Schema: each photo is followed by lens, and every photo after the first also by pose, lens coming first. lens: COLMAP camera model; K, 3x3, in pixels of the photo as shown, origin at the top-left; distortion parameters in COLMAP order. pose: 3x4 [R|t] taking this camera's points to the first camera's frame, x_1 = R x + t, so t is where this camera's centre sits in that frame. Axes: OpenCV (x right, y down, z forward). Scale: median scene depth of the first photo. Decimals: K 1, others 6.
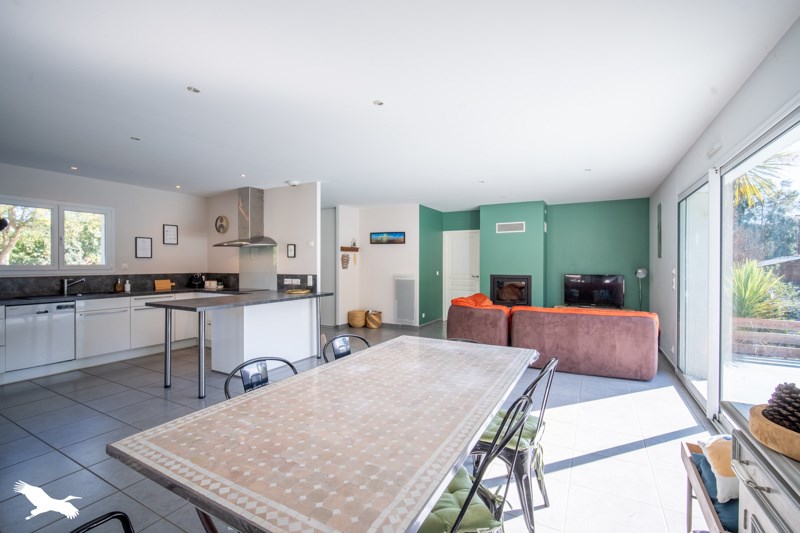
lens RADIAL K [[347.7, 0, 400.0], [0, 347.7, 266.5], [0, 0, 1]] dist [-0.000156, -0.000023]
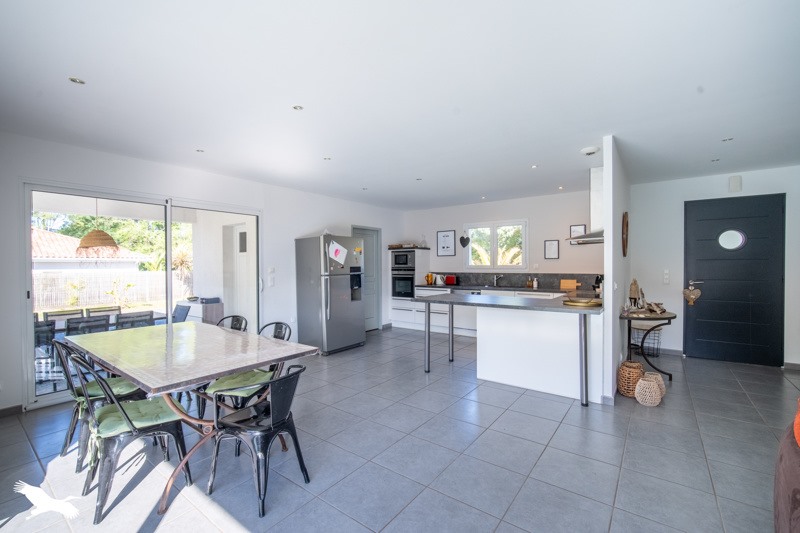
lens RADIAL K [[347.7, 0, 400.0], [0, 347.7, 266.5], [0, 0, 1]] dist [-0.000156, -0.000023]
pose [[-0.134003, 0.003978, -0.990973, 0.445569], [-0.004715, 0.999978, 0.004652, -0.003000], [0.990970, 0.005296, -0.133981, 0.707239]]
